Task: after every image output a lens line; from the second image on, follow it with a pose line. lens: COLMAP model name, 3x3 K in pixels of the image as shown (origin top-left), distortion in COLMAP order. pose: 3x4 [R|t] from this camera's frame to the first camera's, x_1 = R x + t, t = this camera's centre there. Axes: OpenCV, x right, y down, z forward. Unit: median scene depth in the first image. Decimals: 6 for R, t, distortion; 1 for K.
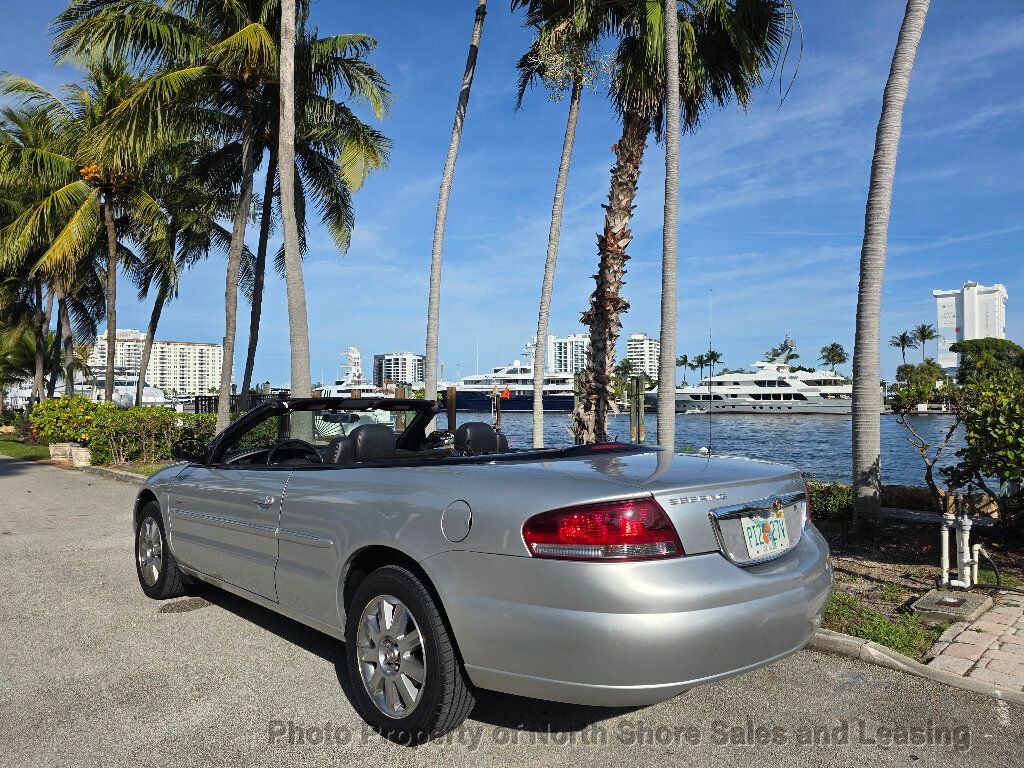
lens RADIAL K [[680.5, 0, 515.2], [0, 680.5, 389.0], [0, 0, 1]] dist [0.091808, -0.099601]
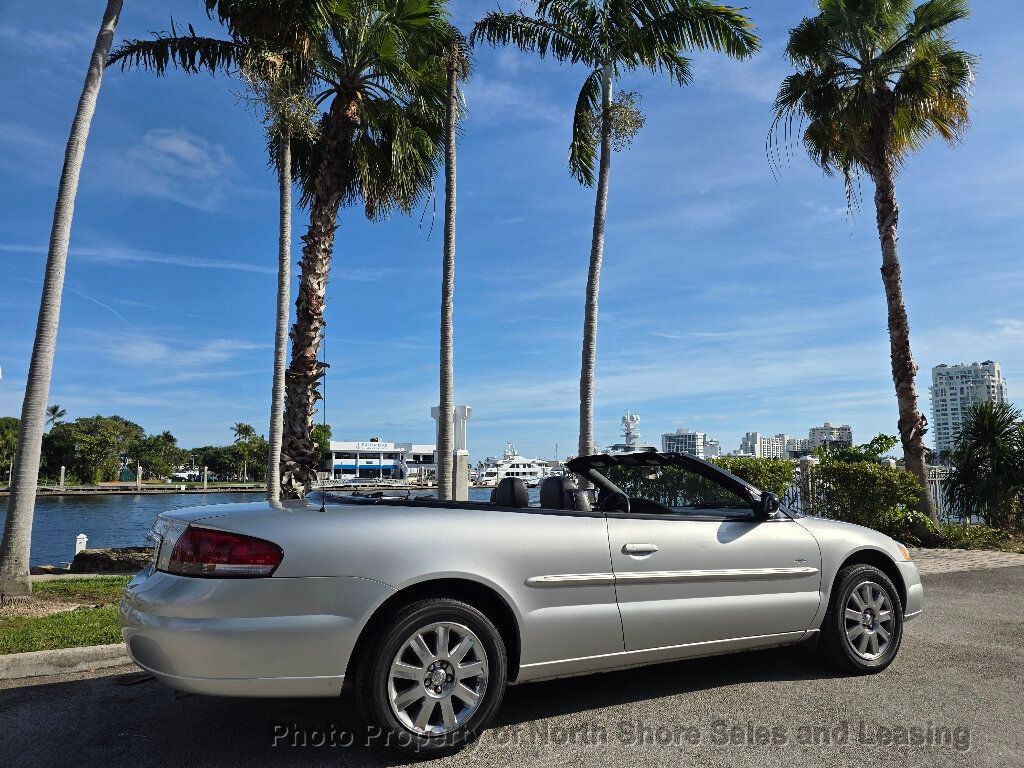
lens RADIAL K [[679.3, 0, 522.3], [0, 679.3, 397.3], [0, 0, 1]] dist [0.095262, -0.100447]
pose [[0.286507, 0.115896, 0.951042, -0.671284], [-0.014829, 0.993074, -0.116550, 0.023141], [-0.957963, 0.019290, 0.286242, 0.441244]]
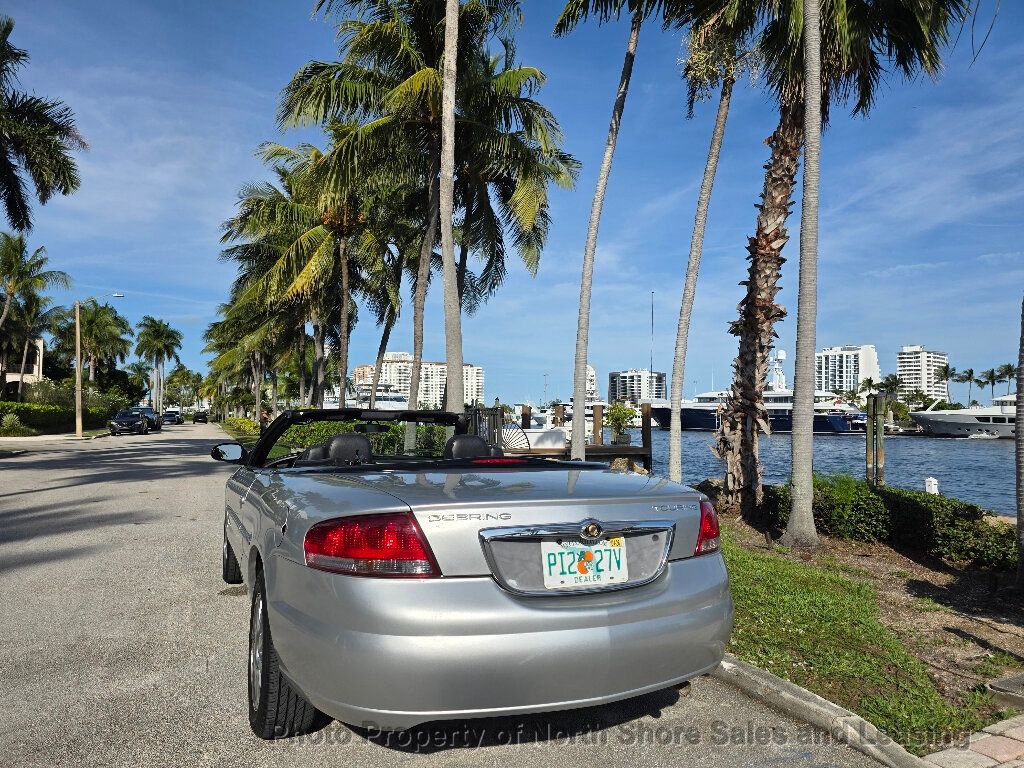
lens RADIAL K [[685.2, 0, 517.0], [0, 685.2, 391.8], [0, 0, 1]] dist [0.072239, -0.072212]
pose [[0.942918, 0.001911, -0.333019, 0.136805], [-0.008990, 0.999765, -0.019718, 0.001824], [0.332903, 0.021586, 0.942714, 0.030652]]
